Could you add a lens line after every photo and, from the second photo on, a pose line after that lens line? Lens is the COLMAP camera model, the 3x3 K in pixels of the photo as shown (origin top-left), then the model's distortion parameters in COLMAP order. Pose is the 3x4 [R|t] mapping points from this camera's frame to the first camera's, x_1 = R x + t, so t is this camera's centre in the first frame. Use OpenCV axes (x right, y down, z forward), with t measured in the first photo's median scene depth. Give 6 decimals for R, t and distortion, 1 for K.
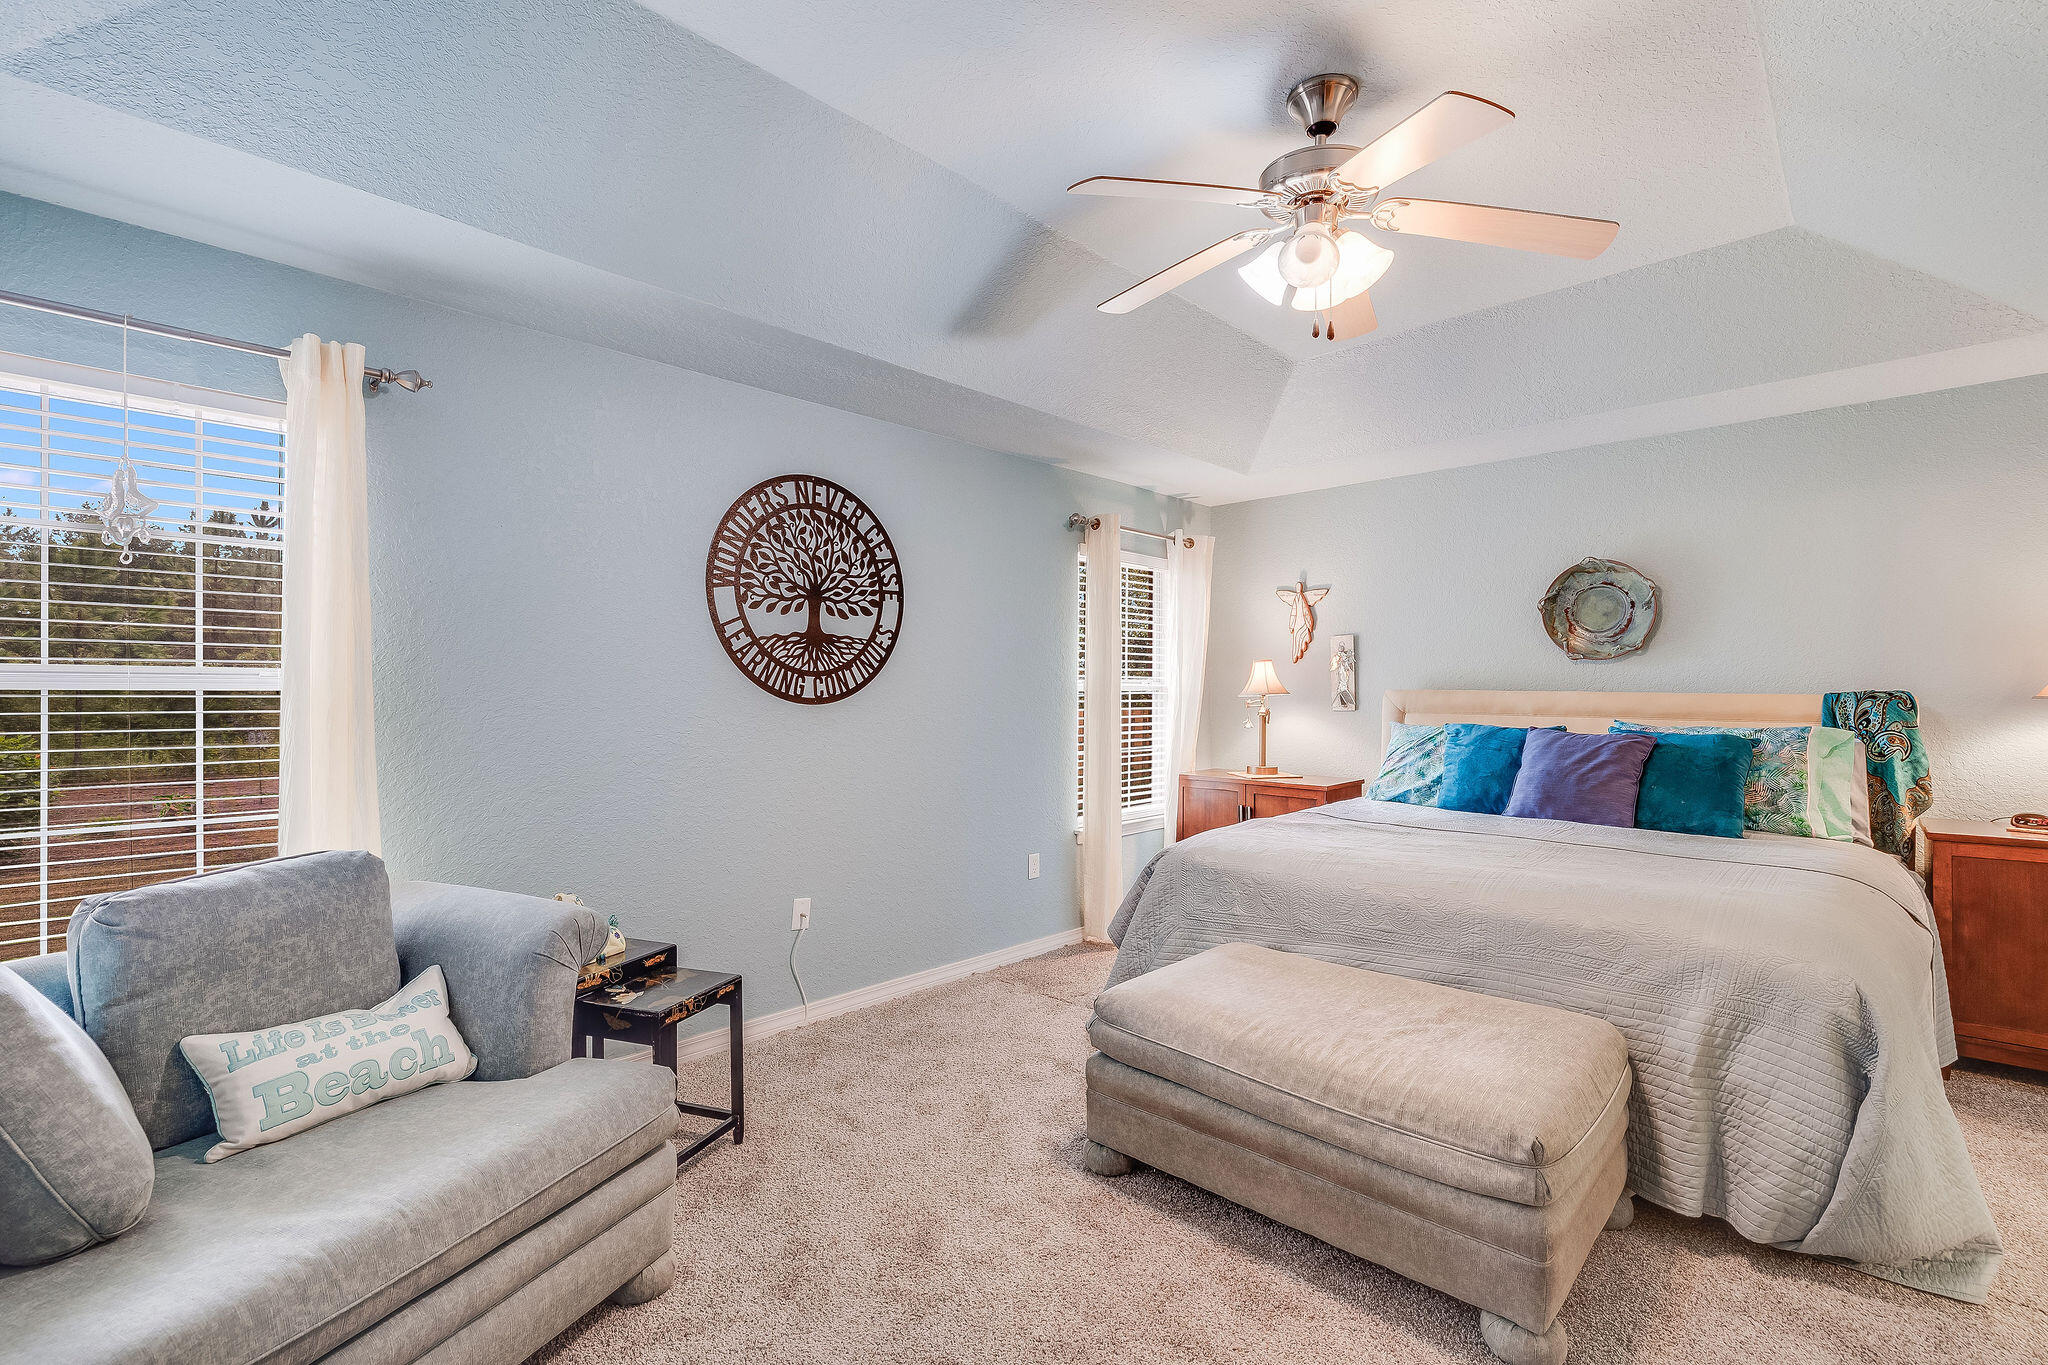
lens RADIAL K [[922.3, 0, 1024.0], [0, 922.3, 682.5], [0, 0, 1]] dist [0.001064, 0.000009]
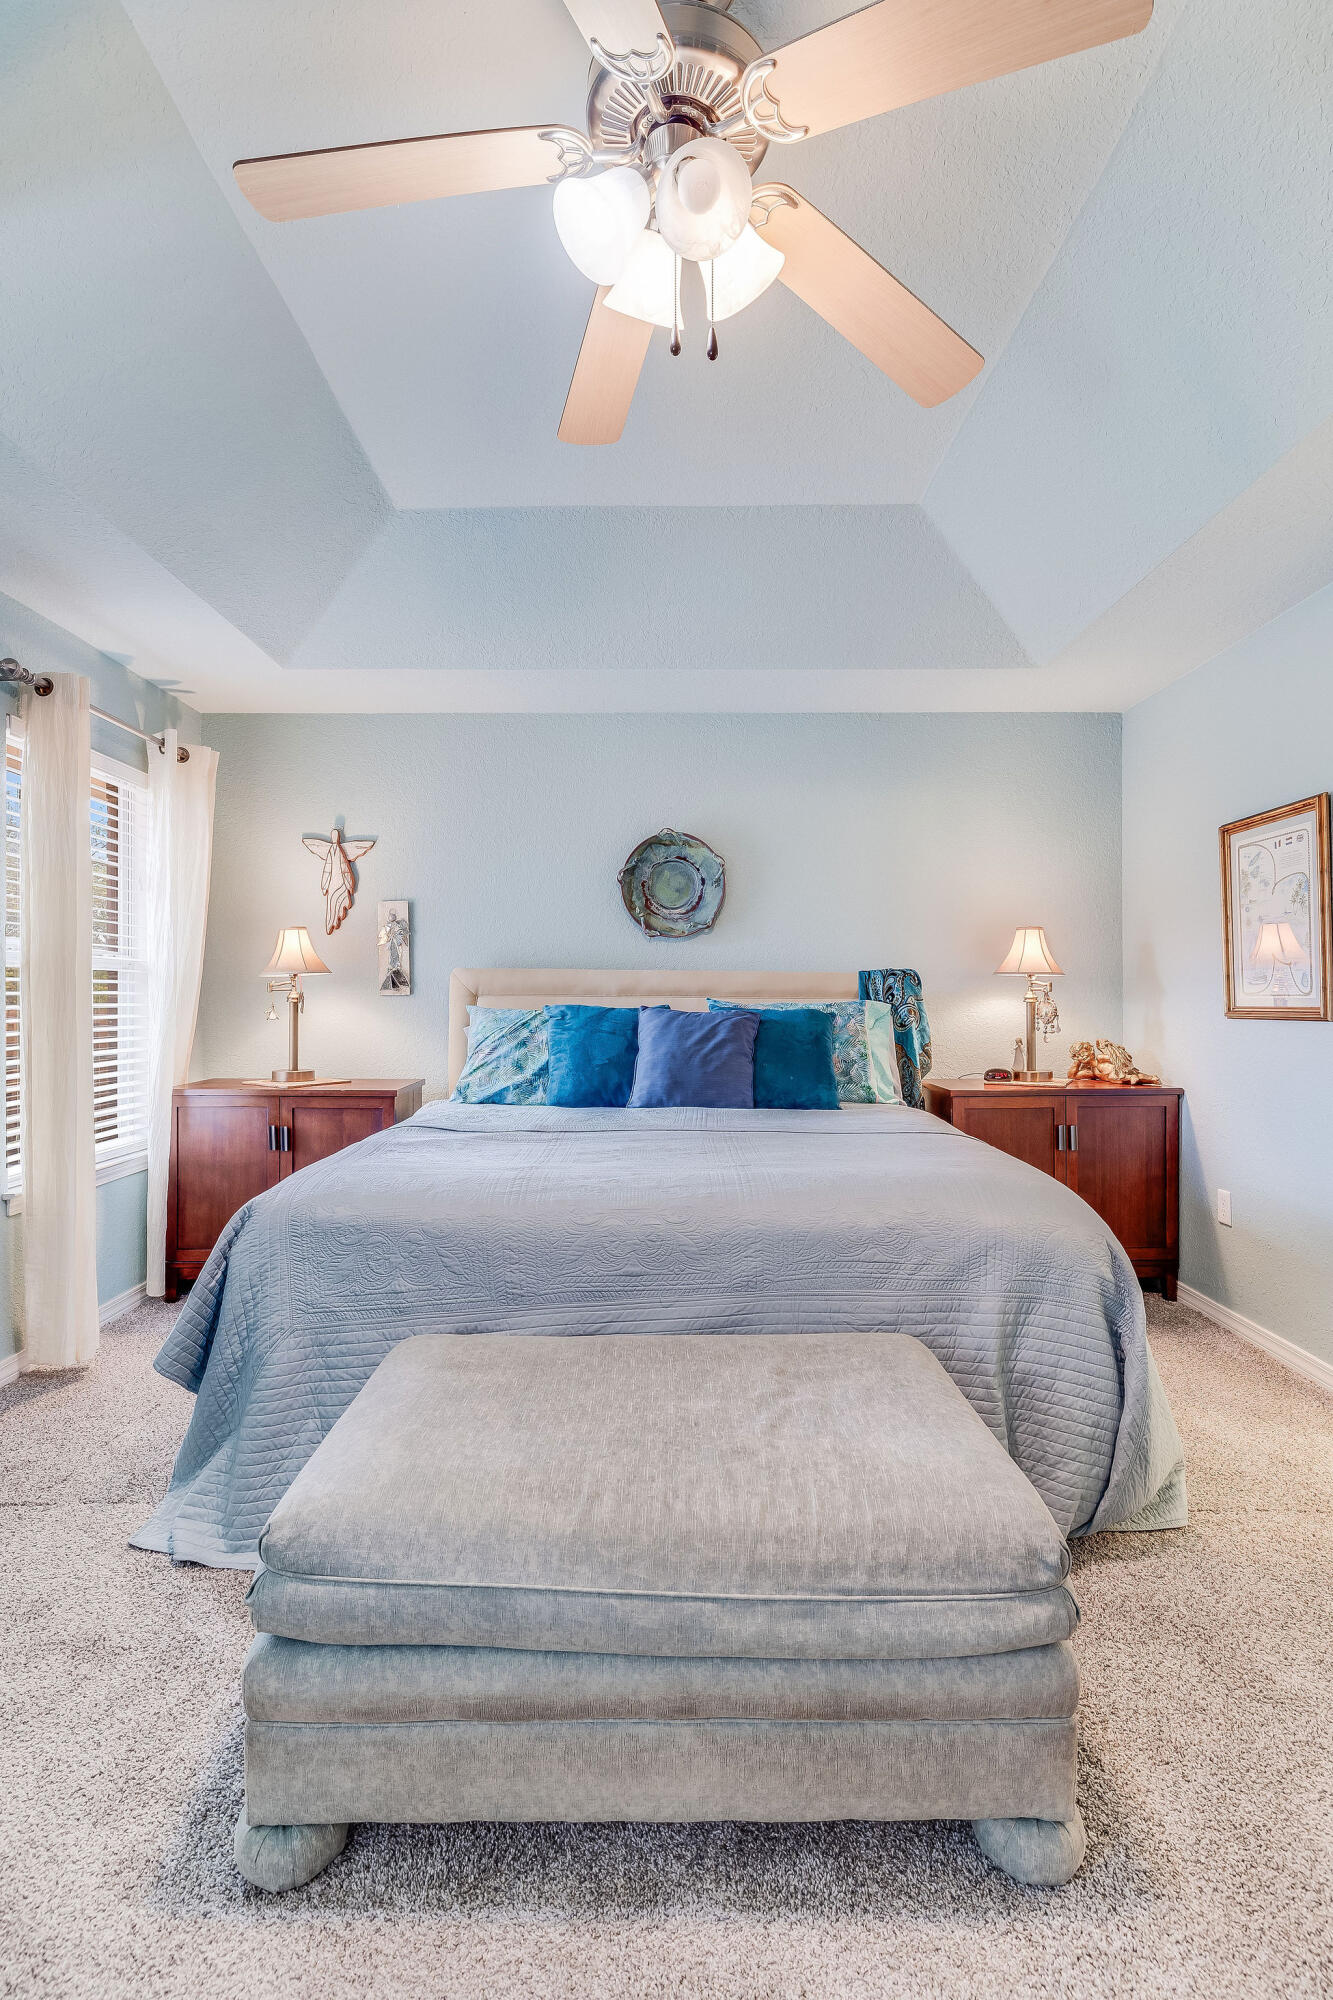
lens RADIAL K [[964.2, 0, 662.3], [0, 964.2, 991.6], [0, 0, 1]] dist [-0.000105, 0.000010]
pose [[0.721894, 0.002251, 0.692000, -0.091289], [-0.004867, 0.999986, 0.001824, 0.035607], [-0.691987, -0.004685, 0.721895, 0.345008]]
